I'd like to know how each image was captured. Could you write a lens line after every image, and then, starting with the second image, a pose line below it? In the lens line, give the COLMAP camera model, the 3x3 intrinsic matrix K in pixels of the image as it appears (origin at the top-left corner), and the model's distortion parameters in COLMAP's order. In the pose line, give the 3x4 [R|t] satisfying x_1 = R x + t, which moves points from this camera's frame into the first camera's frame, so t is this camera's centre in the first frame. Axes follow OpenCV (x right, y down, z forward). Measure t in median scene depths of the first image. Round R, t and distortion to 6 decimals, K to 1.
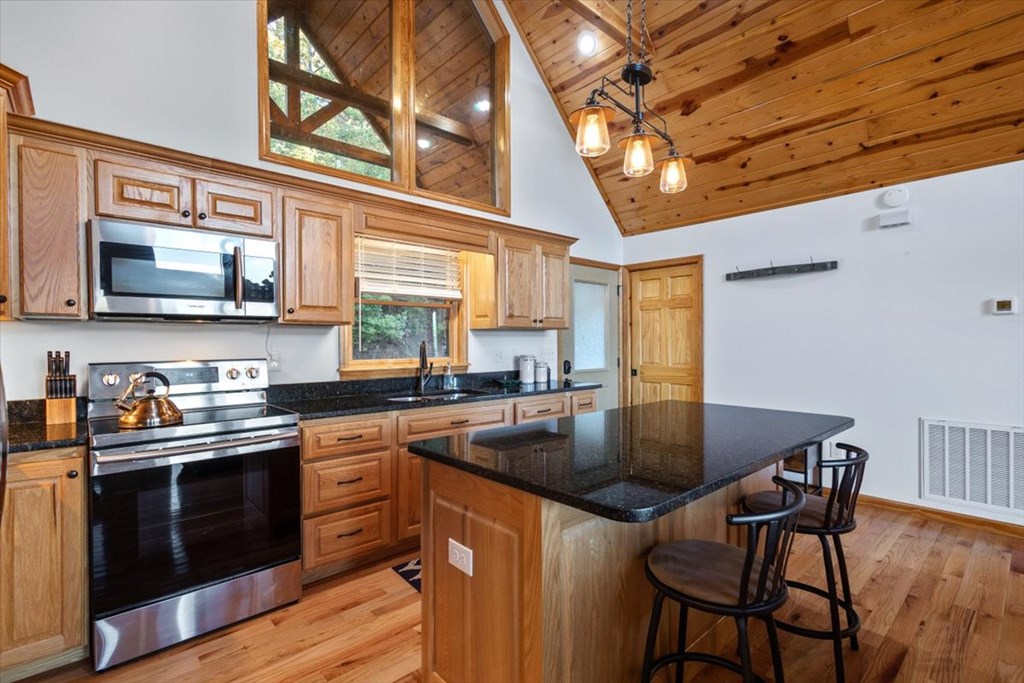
lens RADIAL K [[479.5, 0, 518.7], [0, 479.5, 342.2], [0, 0, 1]] dist [0.002728, -0.000497]
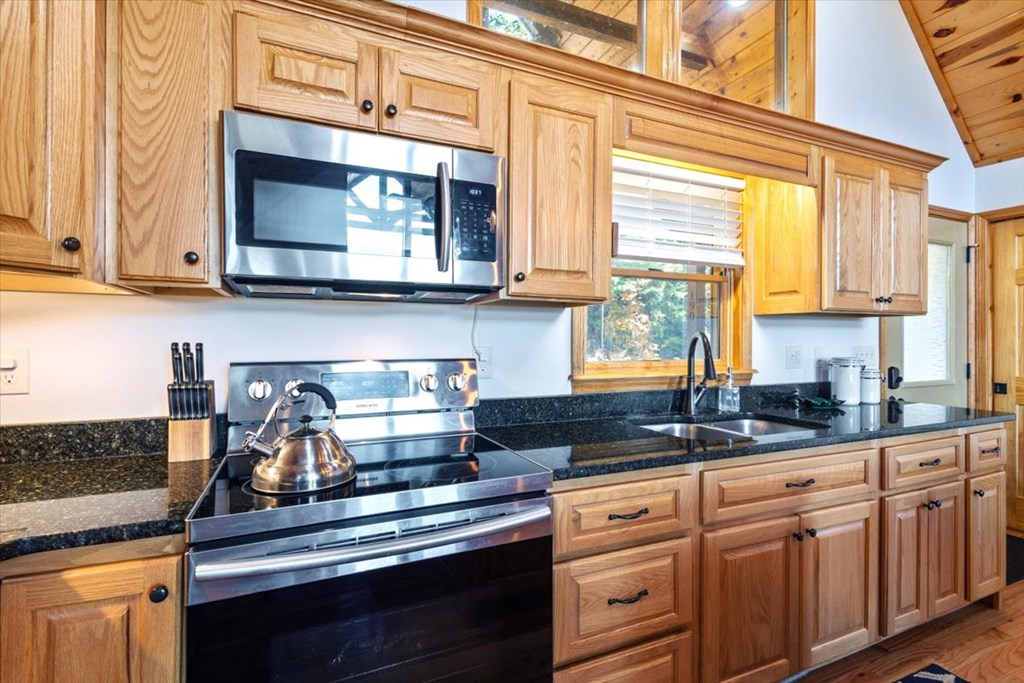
lens RADIAL K [[487.3, 0, 510.1], [0, 487.3, 325.7], [0, 0, 1]] dist [0.000039, -0.000103]
pose [[0.947728, -0.002455, -0.319070, -0.288952], [-0.006476, 0.999616, -0.026928, 0.008798], [0.319014, 0.027587, 0.947348, 0.426941]]
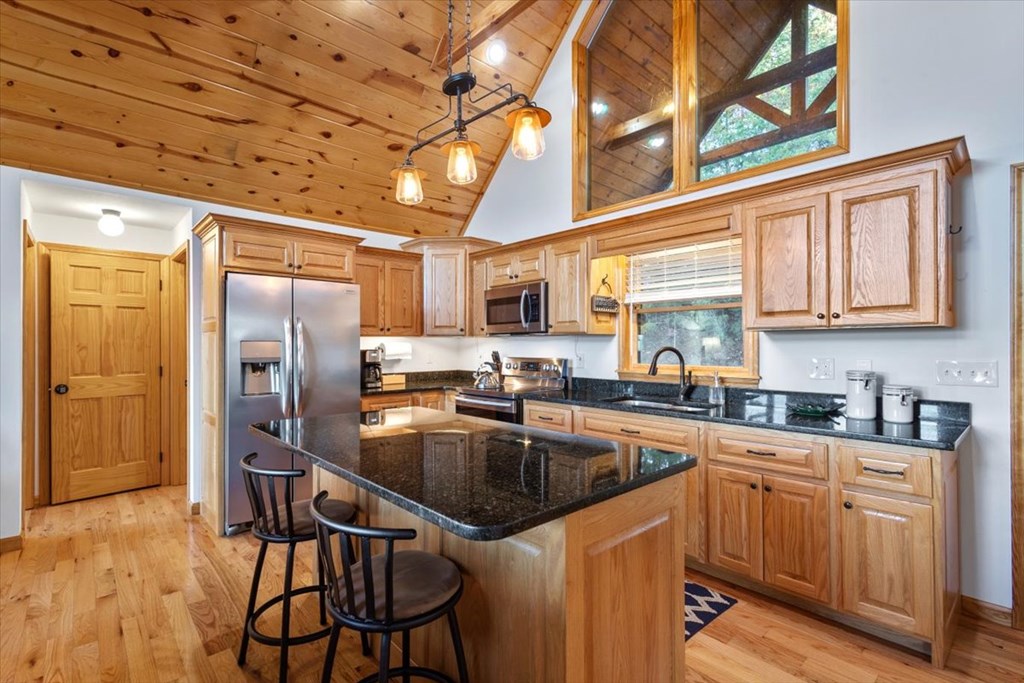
lens RADIAL K [[479.5, 0, 518.7], [0, 479.5, 342.2], [0, 0, 1]] dist [0.002728, -0.000497]
pose [[-0.008105, -0.004500, -0.999957, 0.982200], [0.000089, 0.999990, -0.004501, -0.010833], [0.999967, -0.000126, -0.008104, 0.896612]]
